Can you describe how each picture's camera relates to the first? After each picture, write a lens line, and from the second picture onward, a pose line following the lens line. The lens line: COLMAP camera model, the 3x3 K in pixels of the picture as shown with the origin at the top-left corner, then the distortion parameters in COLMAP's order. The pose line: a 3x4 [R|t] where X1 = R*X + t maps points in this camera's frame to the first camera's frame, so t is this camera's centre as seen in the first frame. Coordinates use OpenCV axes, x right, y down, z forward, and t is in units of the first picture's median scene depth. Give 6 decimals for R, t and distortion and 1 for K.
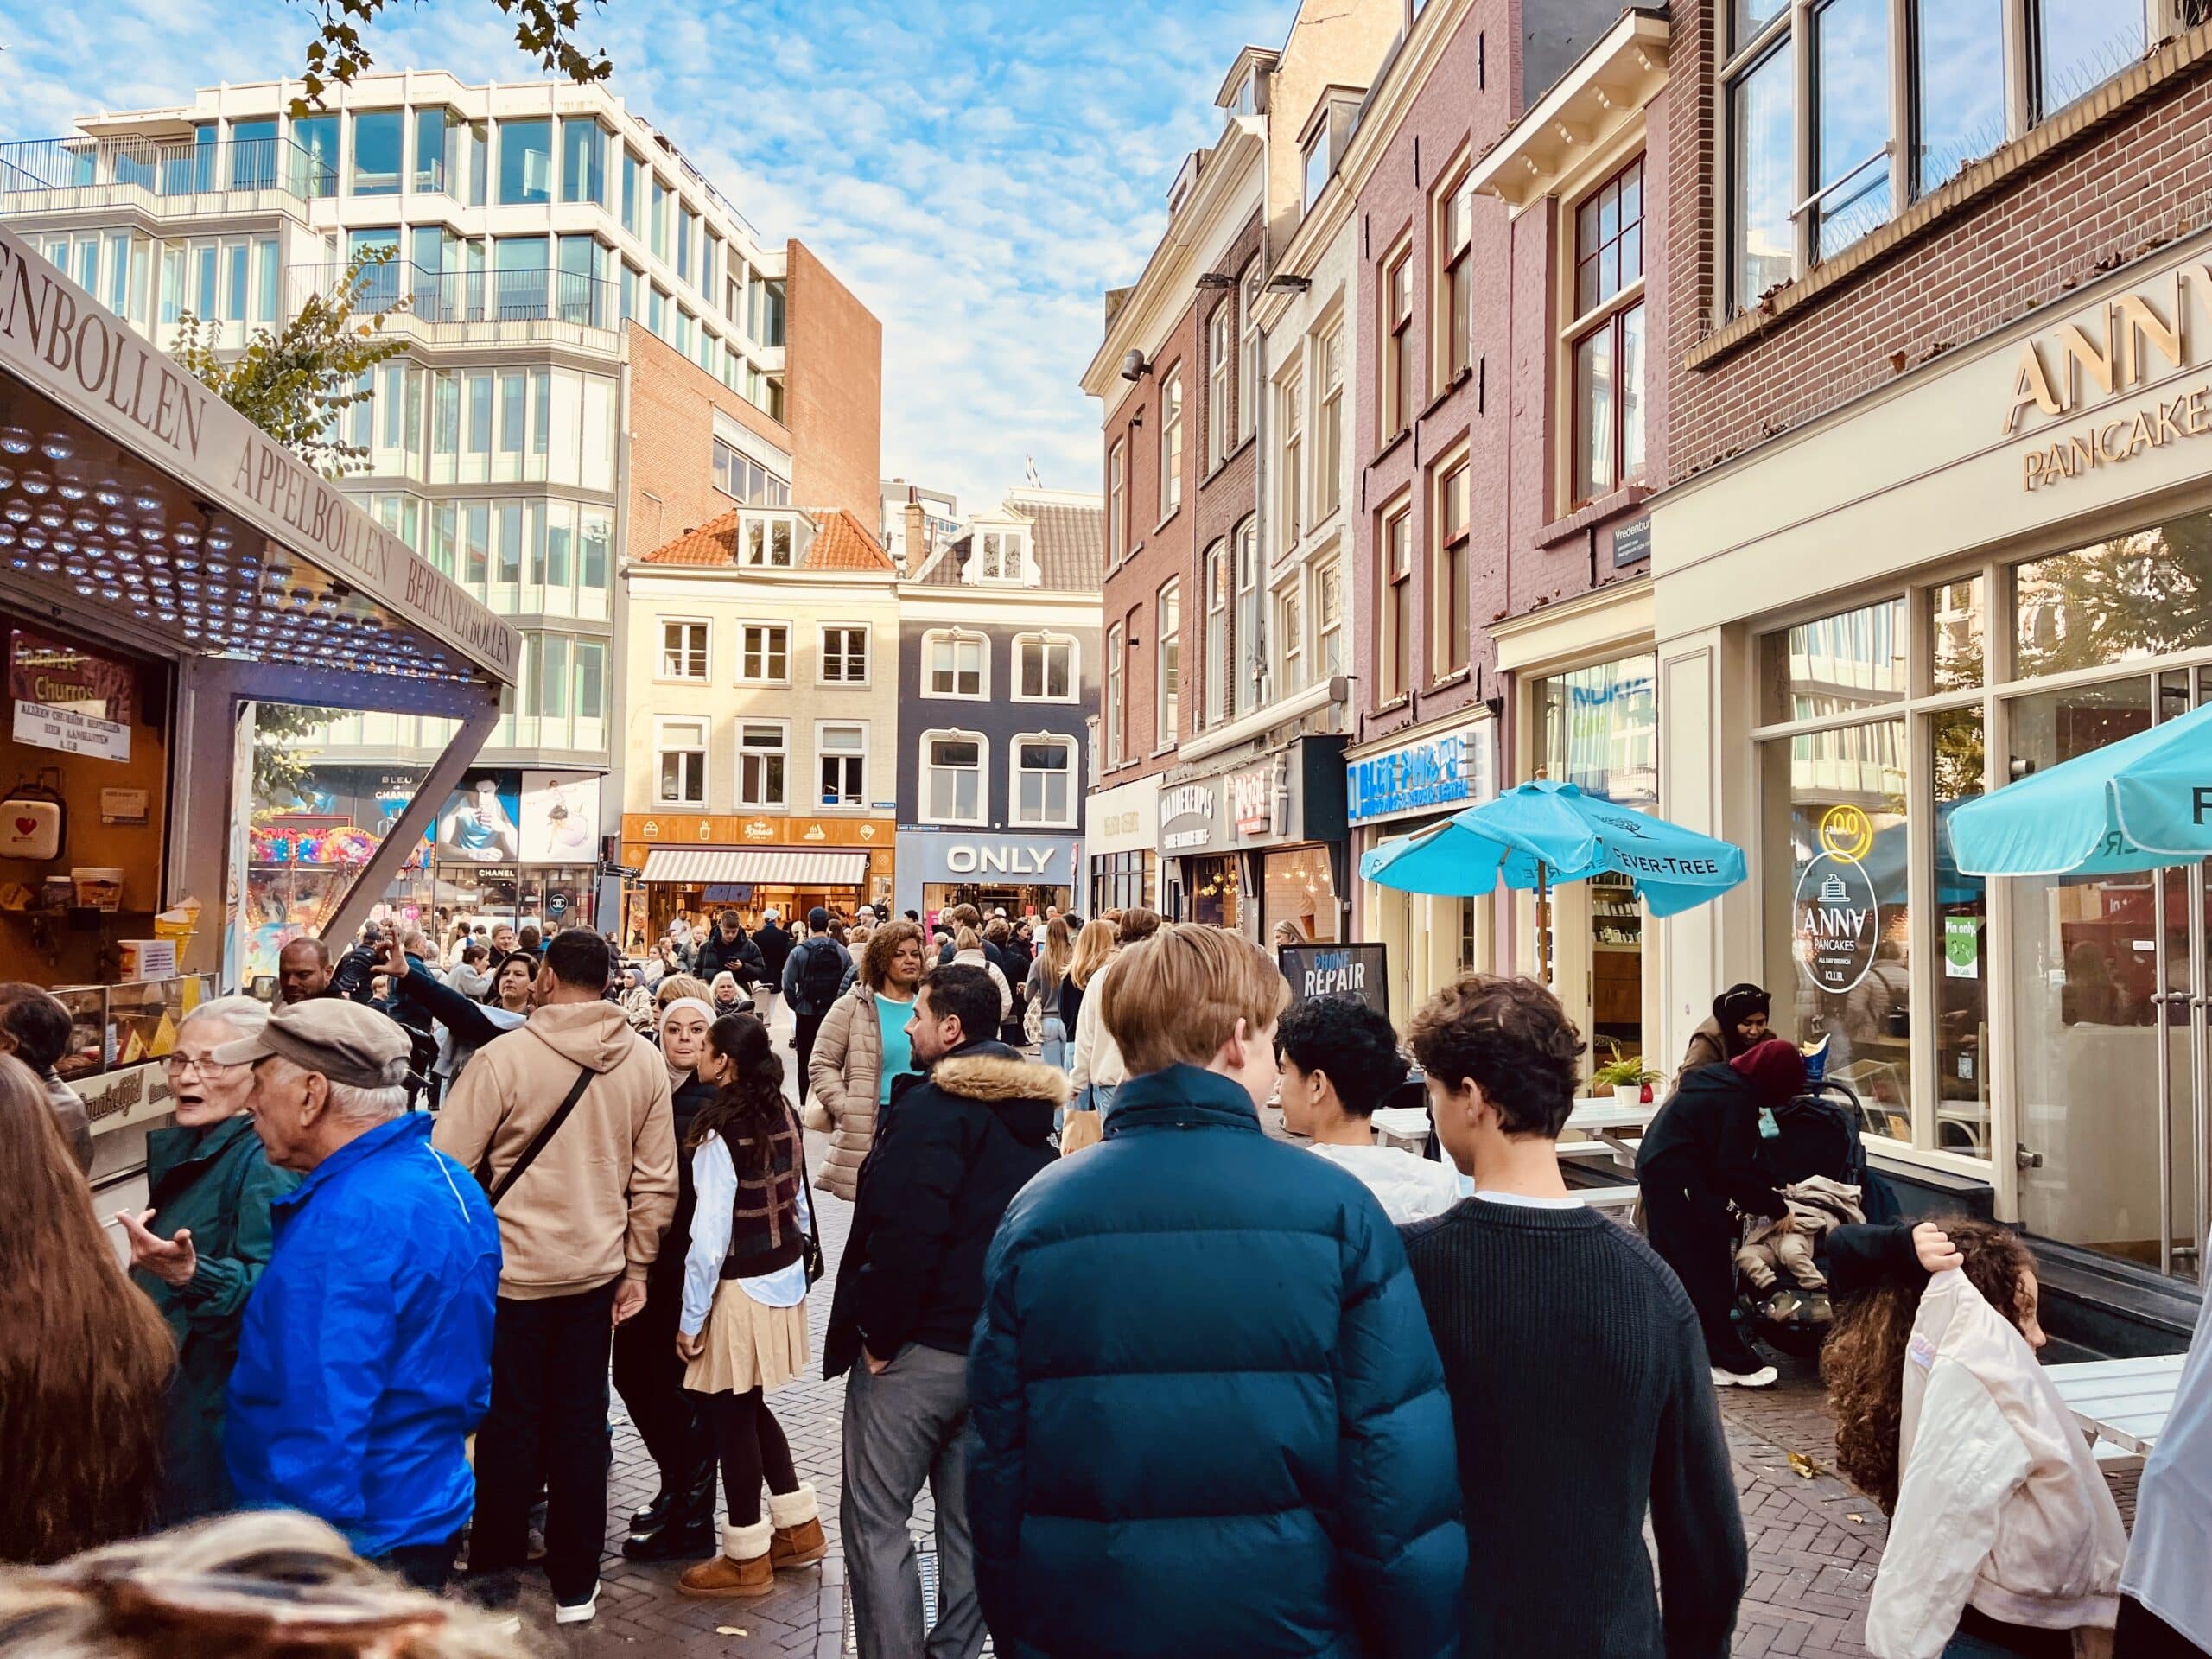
lens RADIAL K [[1683.8, 0, 1106.7], [0, 1683.8, 824.5], [0, 0, 1]] dist [0.001868, 0.000840]
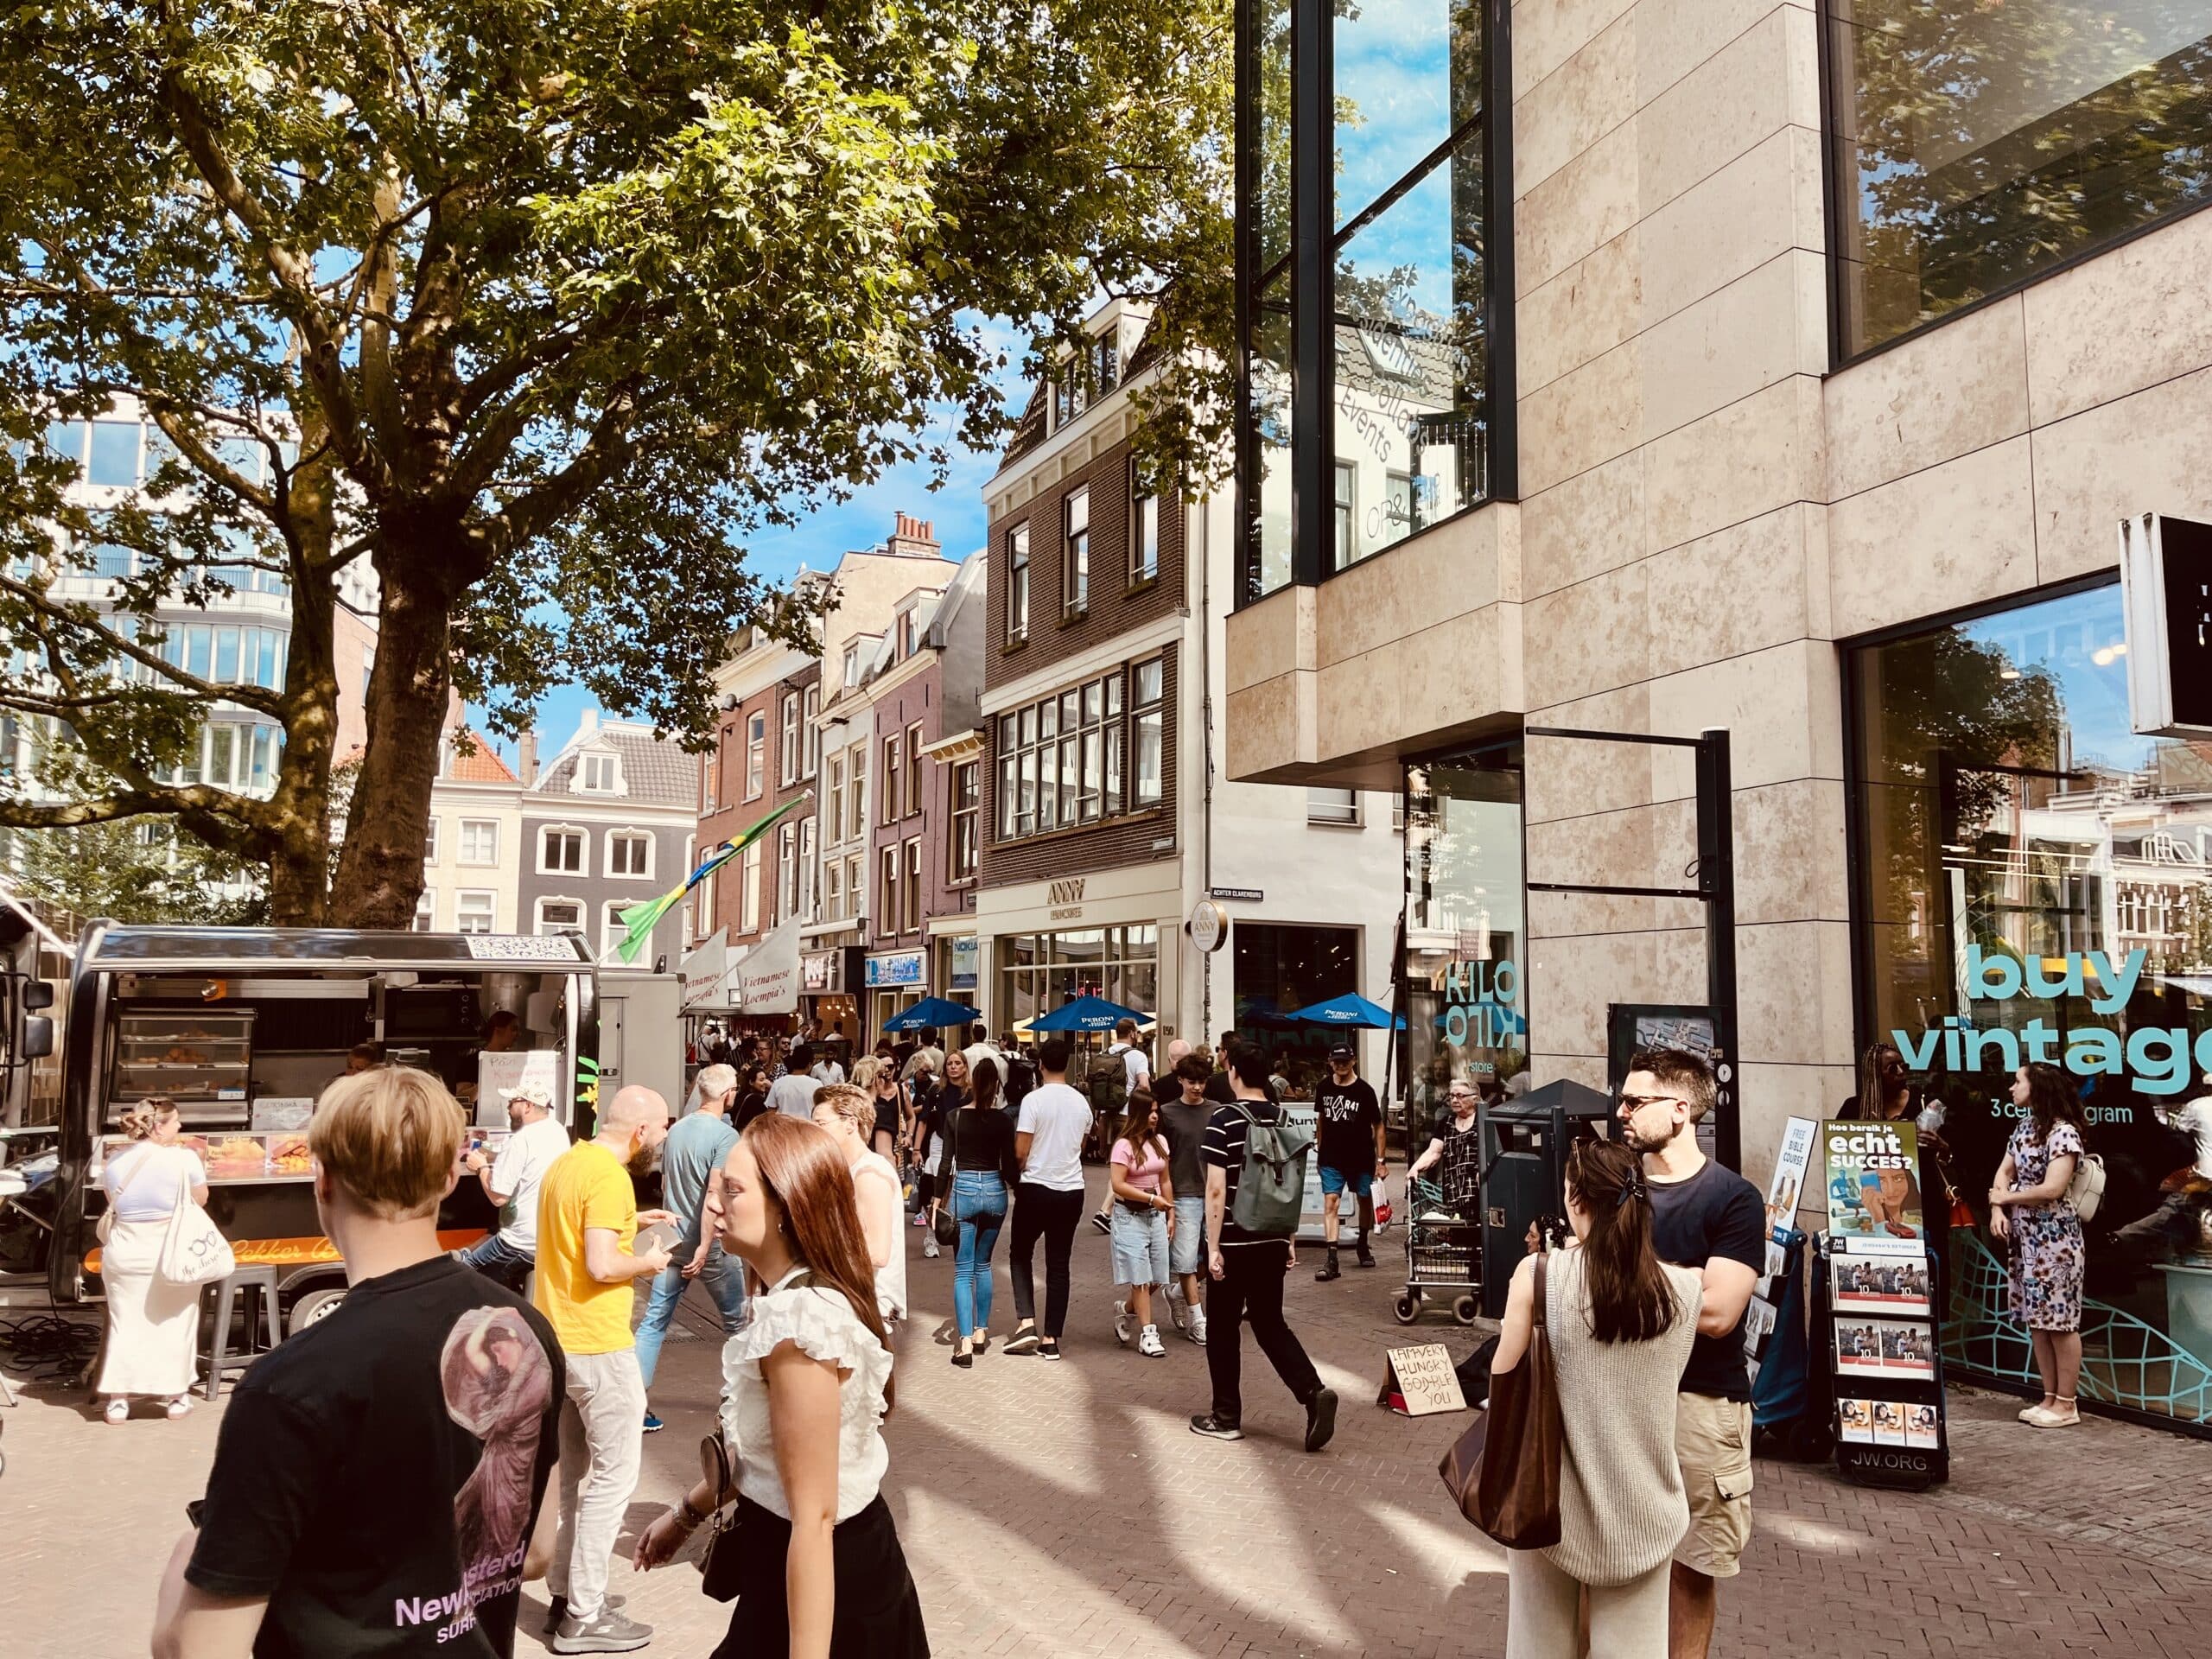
lens RADIAL K [[1683.8, 0, 1106.3], [0, 1683.8, 833.8], [0, 0, 1]] dist [0.001868, 0.000840]
pose [[0.949993, 0.028931, 0.310928, -0.246516], [-0.009504, 0.997917, -0.063815, -0.060259], [-0.312127, 0.057668, 0.948289, -1.198374]]
